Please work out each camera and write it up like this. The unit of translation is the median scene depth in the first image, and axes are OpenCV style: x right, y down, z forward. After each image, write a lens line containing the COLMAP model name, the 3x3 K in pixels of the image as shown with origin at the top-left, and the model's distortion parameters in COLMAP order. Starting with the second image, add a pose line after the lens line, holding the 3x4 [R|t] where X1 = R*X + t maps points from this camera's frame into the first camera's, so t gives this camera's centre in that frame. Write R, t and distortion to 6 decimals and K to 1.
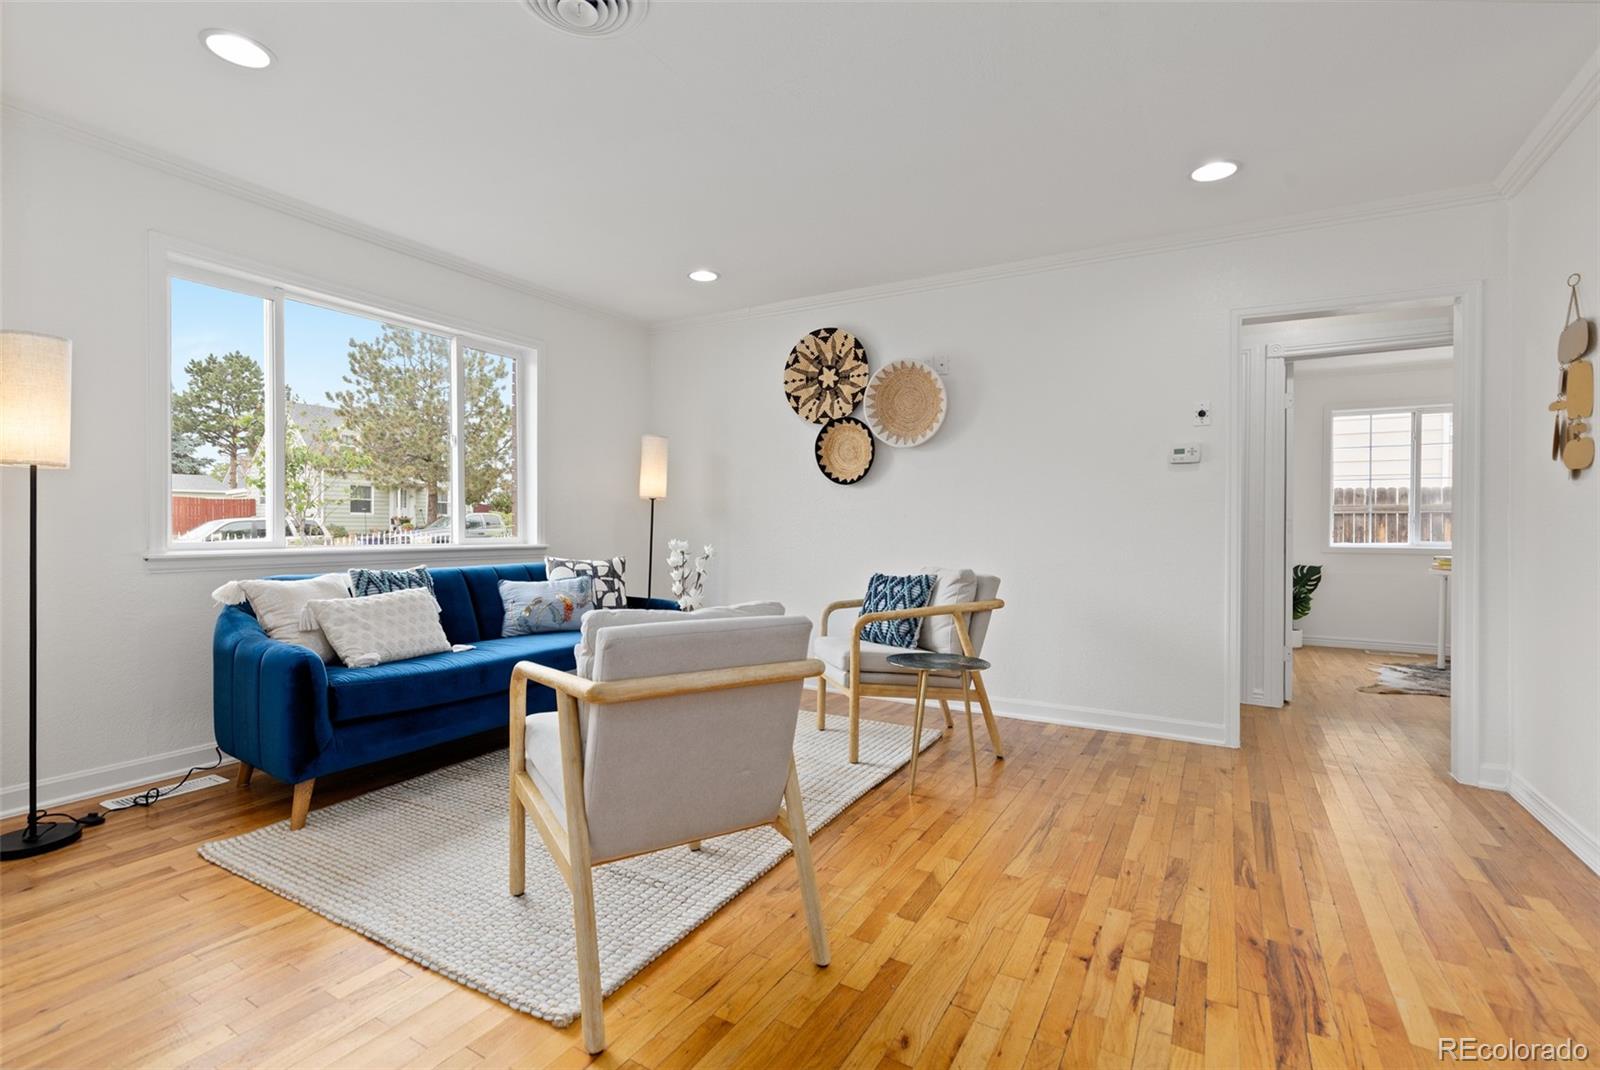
lens RADIAL K [[734.8, 0, 803.7], [0, 734.8, 536.5], [0, 0, 1]] dist [0.018165, -0.003510]
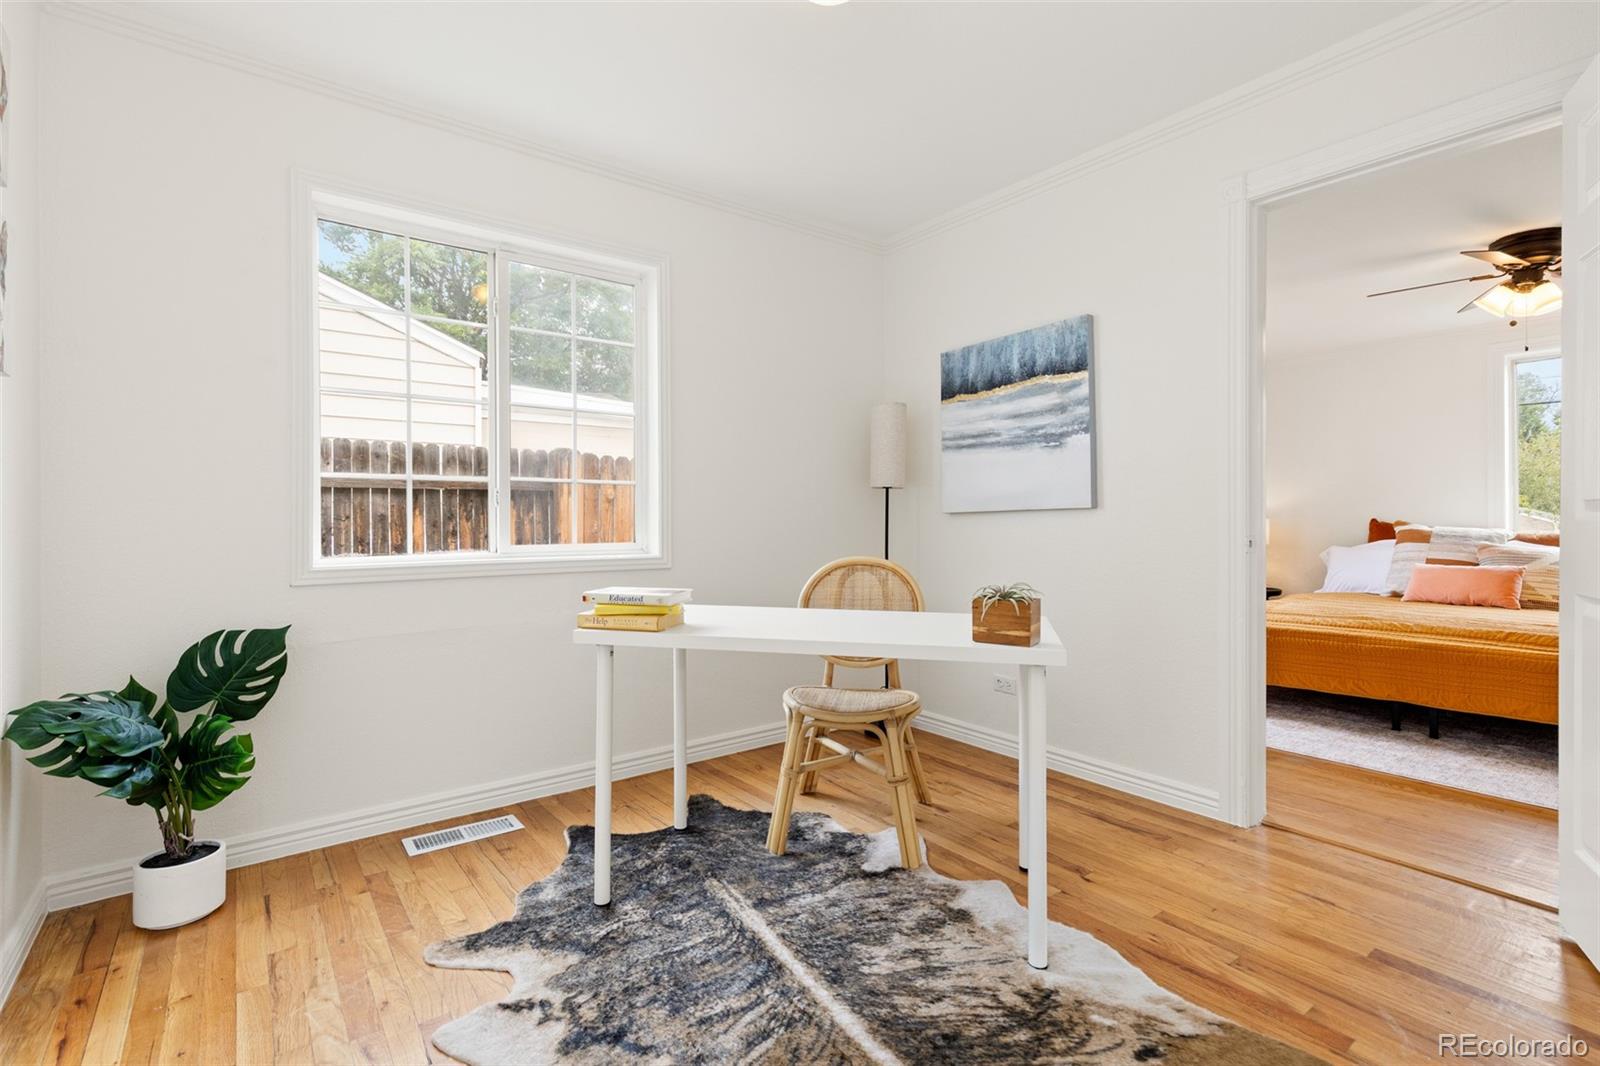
lens RADIAL K [[734.8, 0, 799.3], [0, 734.8, 527.4], [0, 0, 1]] dist [0.018165, -0.003510]
pose [[0.393880, -0.015743, 0.919027, 0.473807], [0.017012, 0.999807, 0.009836, -0.005618], [-0.919005, 0.011761, 0.394071, 0.641382]]
